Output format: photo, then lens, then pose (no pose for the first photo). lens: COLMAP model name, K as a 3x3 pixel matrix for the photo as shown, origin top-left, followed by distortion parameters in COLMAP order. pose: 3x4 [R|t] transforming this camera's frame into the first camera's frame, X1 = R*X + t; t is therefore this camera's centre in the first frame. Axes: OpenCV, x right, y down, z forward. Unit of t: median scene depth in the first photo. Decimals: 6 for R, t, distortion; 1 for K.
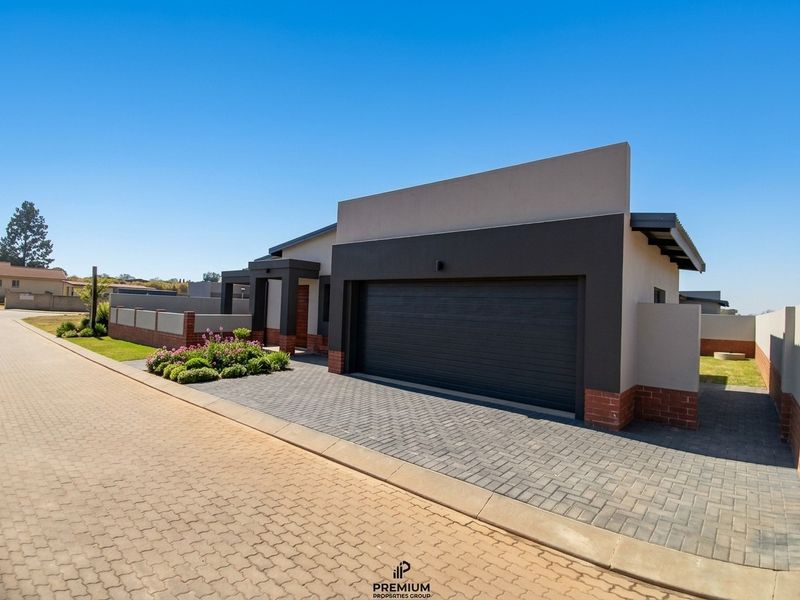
lens RADIAL K [[400.3, 0, 407.3], [0, 400.3, 297.0], [0, 0, 1]] dist [0.040515, -0.072716]
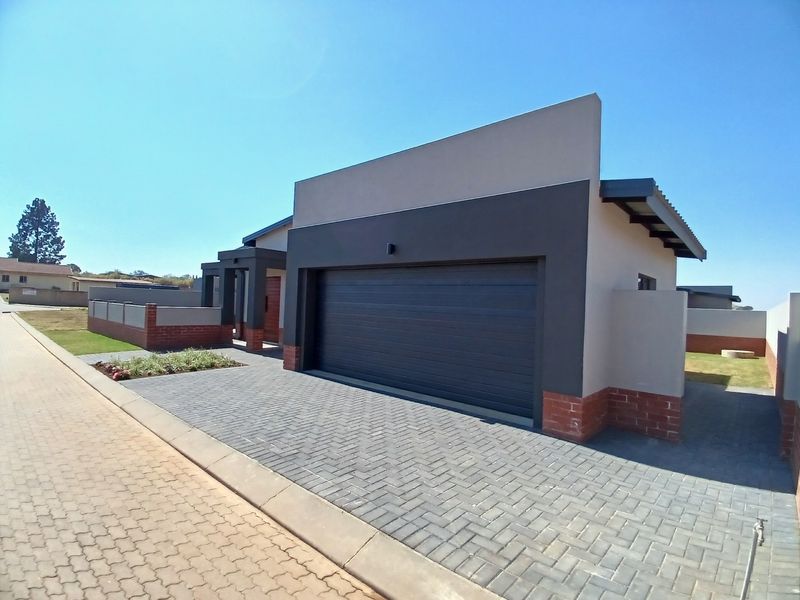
lens RADIAL K [[400.3, 0, 407.3], [0, 400.3, 297.0], [0, 0, 1]] dist [0.040515, -0.072716]
pose [[0.999627, 0.001766, -0.027246, 0.080385], [-0.001553, 0.999968, 0.007830, 0.011624], [0.027259, -0.007785, 0.999598, 0.070136]]
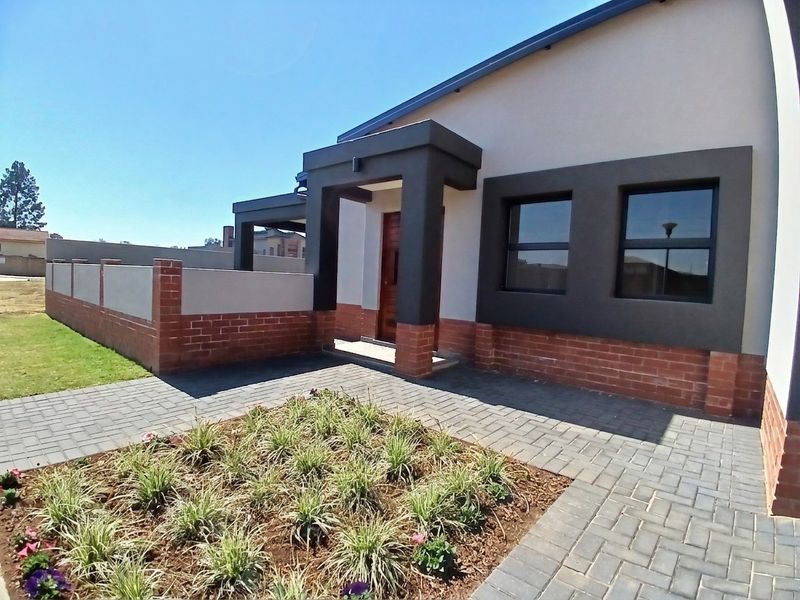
lens RADIAL K [[403.3, 0, 405.8], [0, 403.3, 300.4], [0, 0, 1]] dist [0.036062, -0.069316]
pose [[0.999850, 0.013665, -0.010646, -0.302393], [-0.012809, 0.996972, 0.076698, 0.041225], [0.011662, -0.076551, 0.996997, 0.597693]]
